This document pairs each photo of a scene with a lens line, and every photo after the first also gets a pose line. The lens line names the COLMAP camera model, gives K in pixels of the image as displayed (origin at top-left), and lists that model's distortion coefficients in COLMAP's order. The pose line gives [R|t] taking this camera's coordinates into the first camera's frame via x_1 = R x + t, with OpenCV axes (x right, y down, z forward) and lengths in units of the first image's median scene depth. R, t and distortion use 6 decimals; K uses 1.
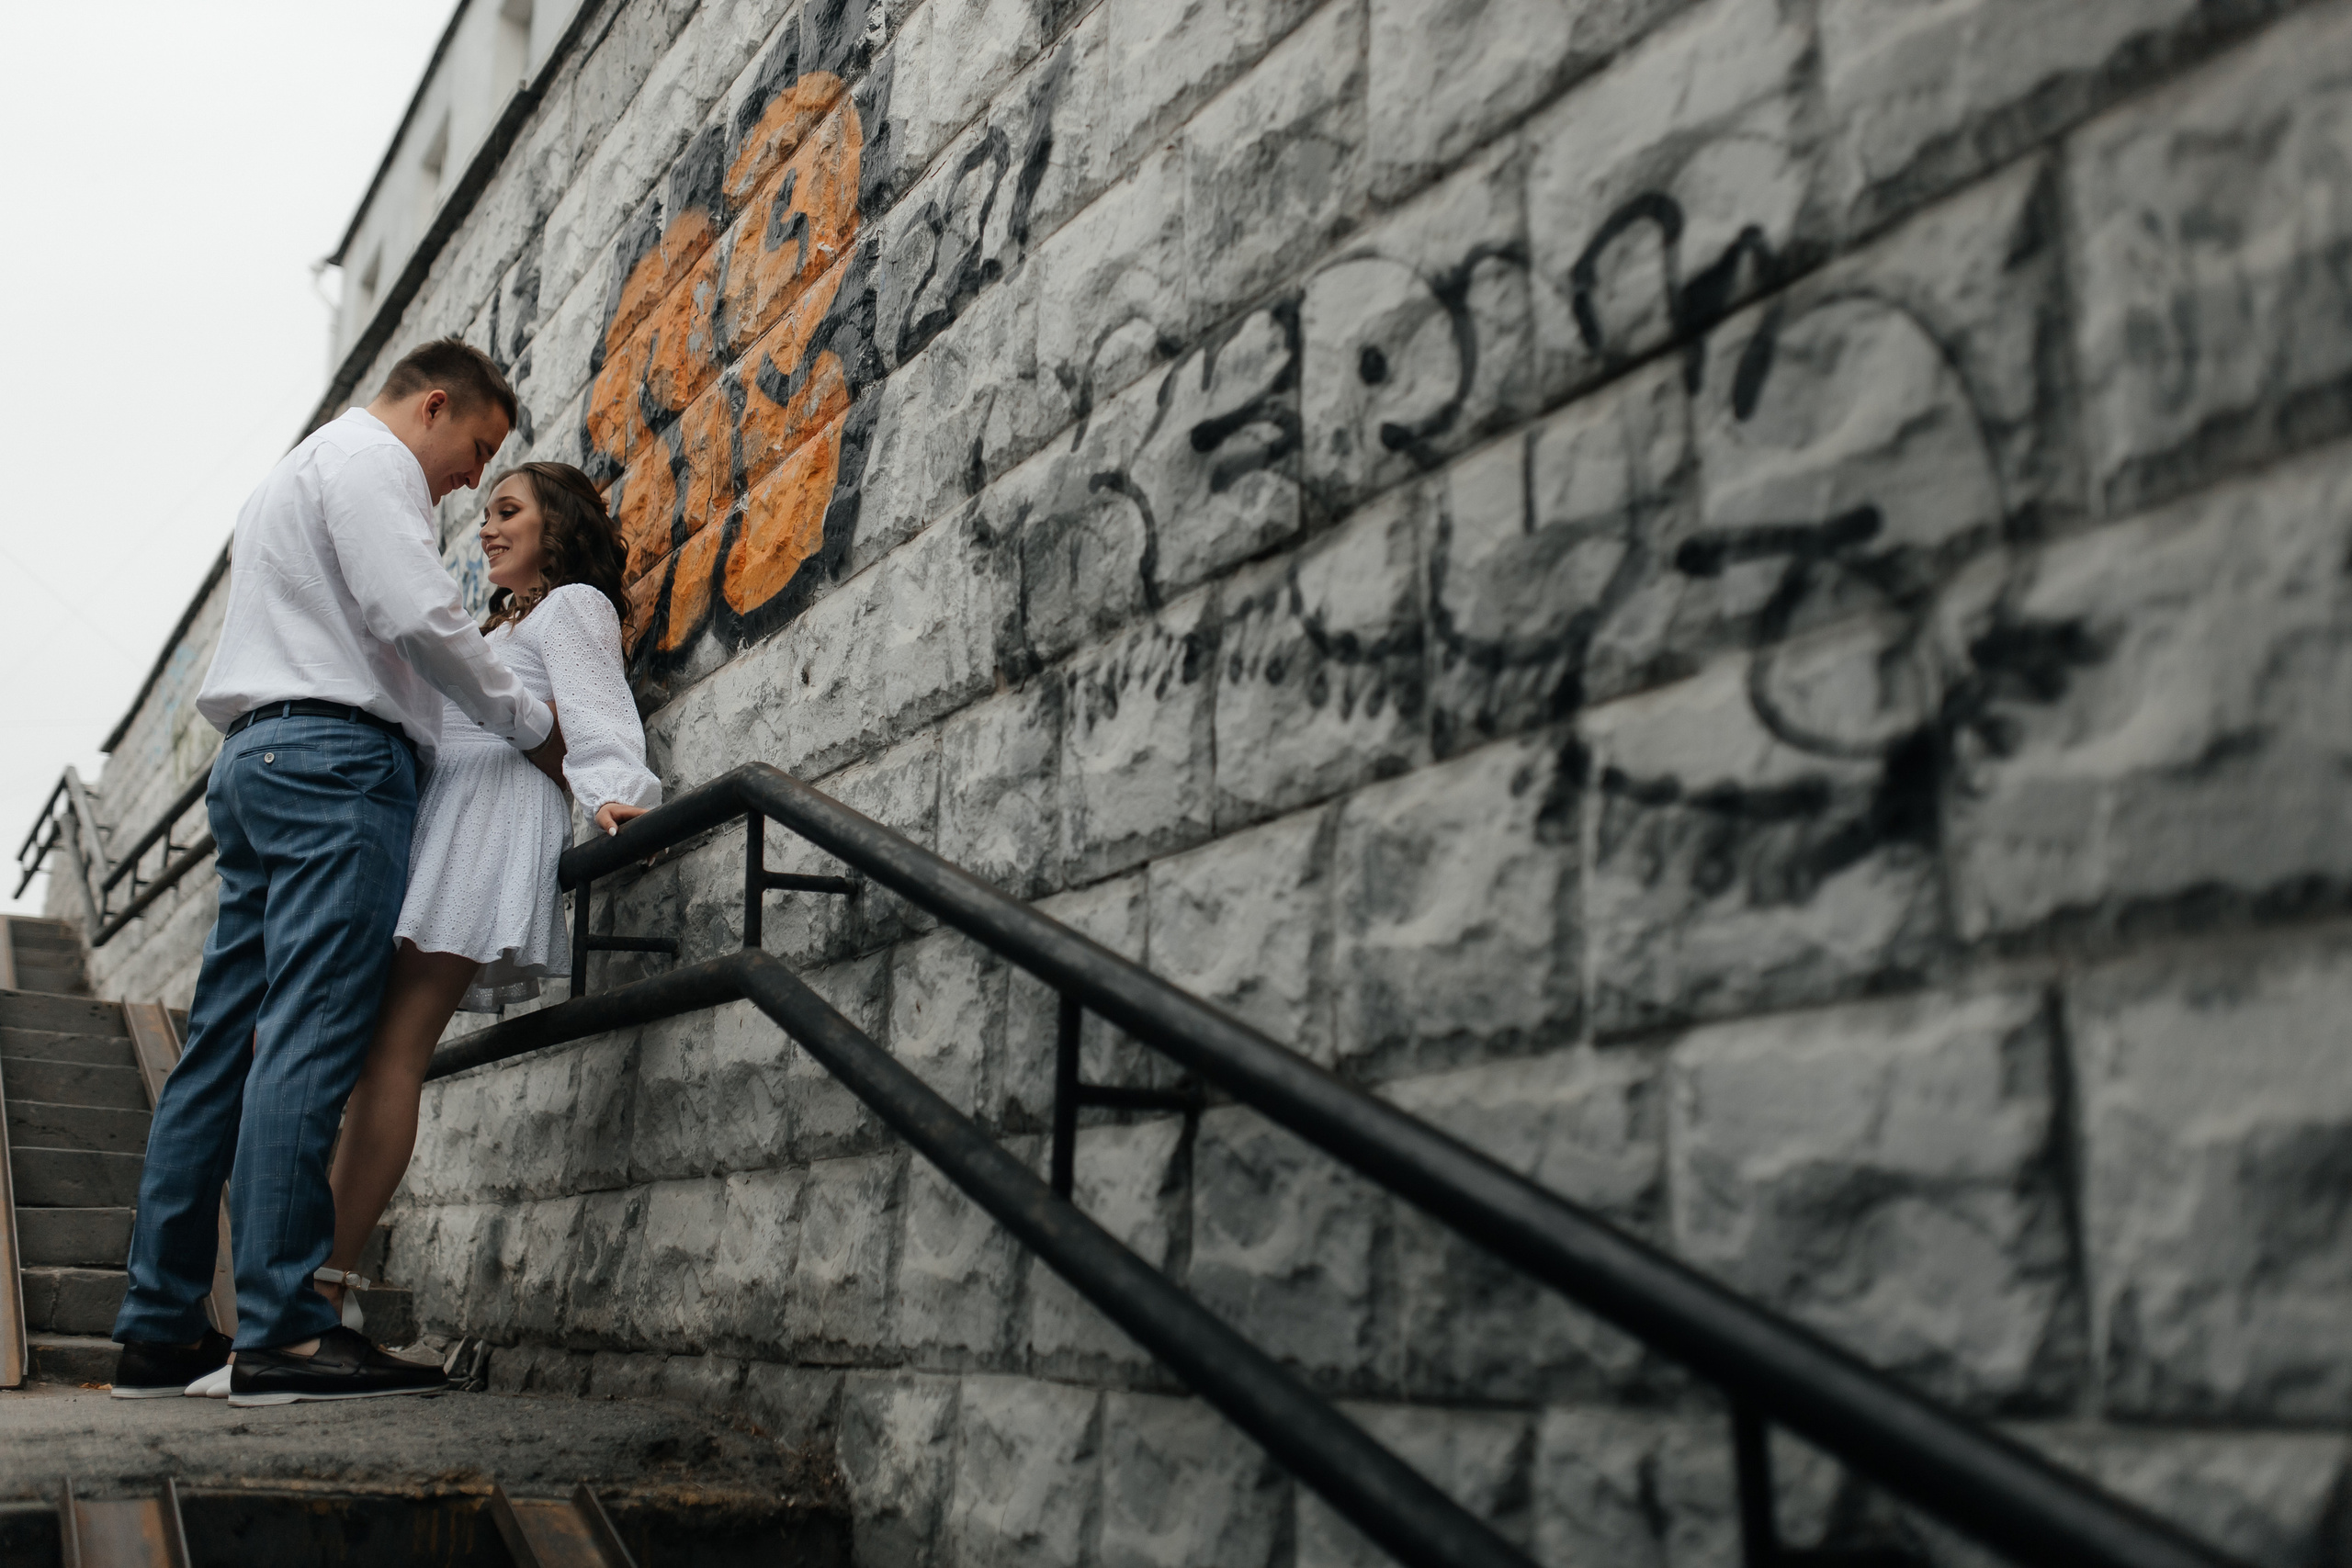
lens RADIAL K [[2201.4, 0, 1176.0], [0, 2201.4, 784.0], [0, 0, 1]] dist [-0.005257, -0.001780]
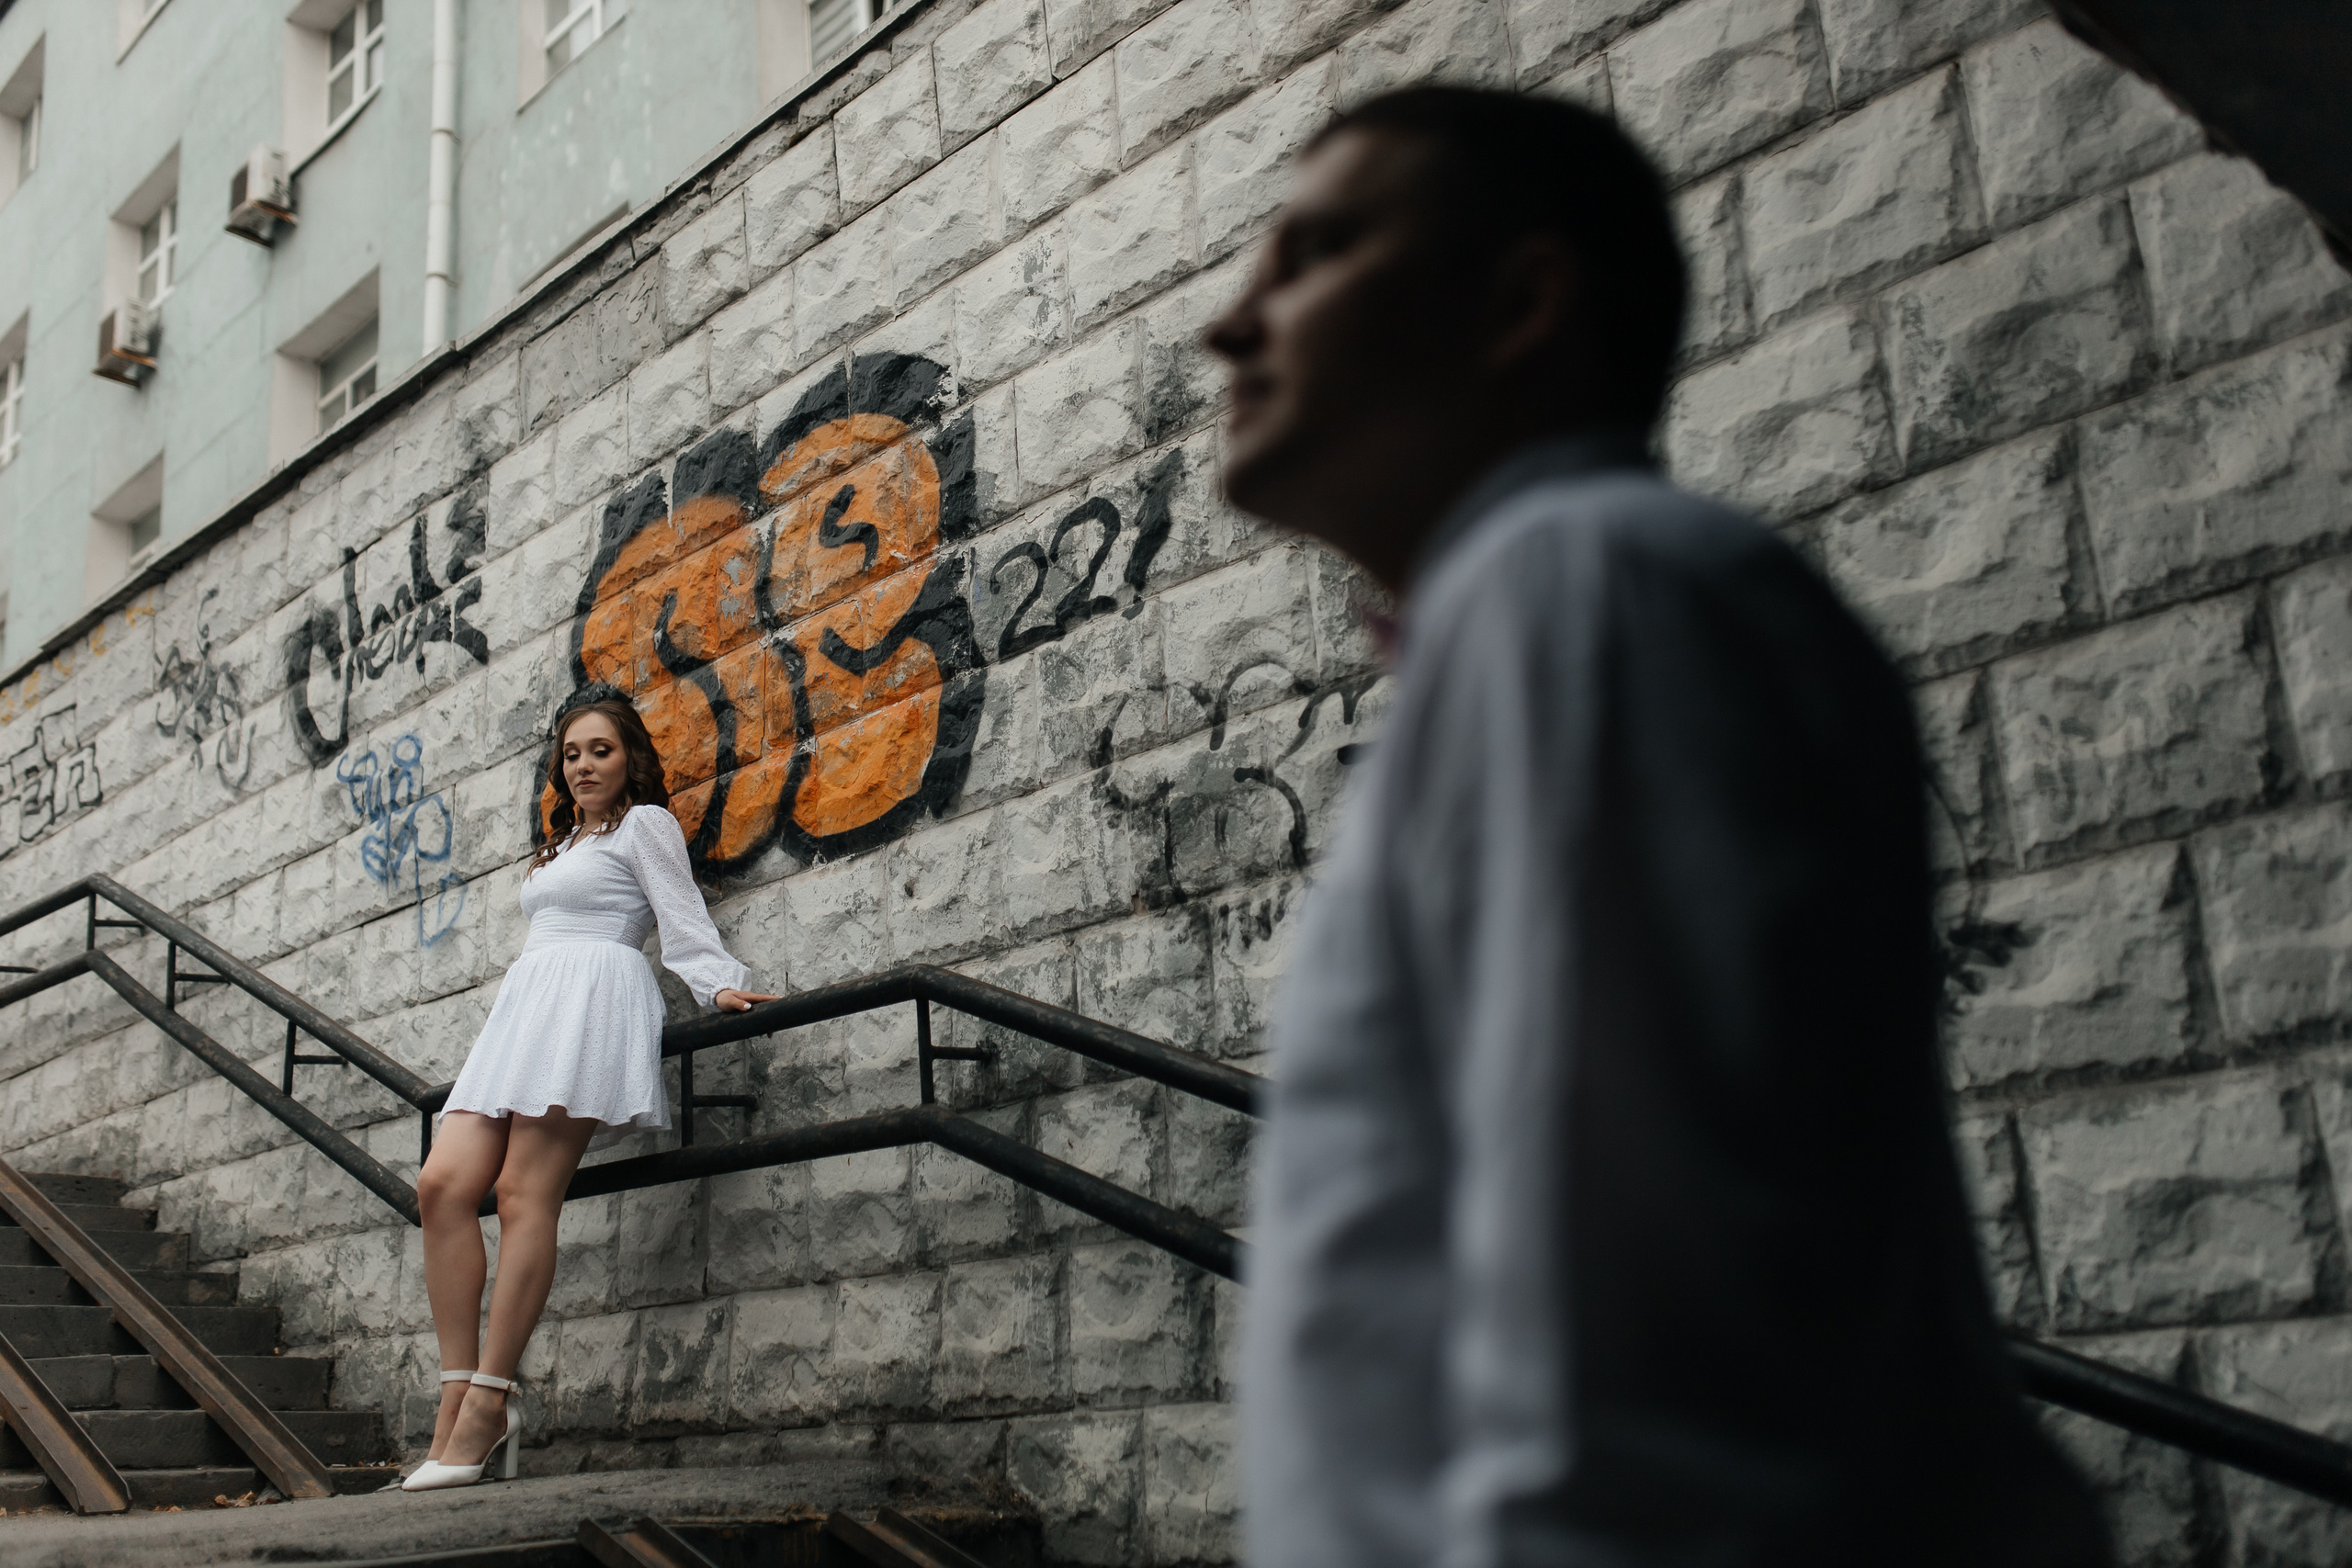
lens RADIAL K [[2201.4, 0, 1176.0], [0, 2201.4, 784.0], [0, 0, 1]] dist [-0.005257, -0.001780]
pose [[0.968482, 0.000526, 0.249082, -0.396473], [0.011291, 0.998877, -0.046011, -0.058675], [-0.248826, 0.047373, 0.967389, -0.350331]]
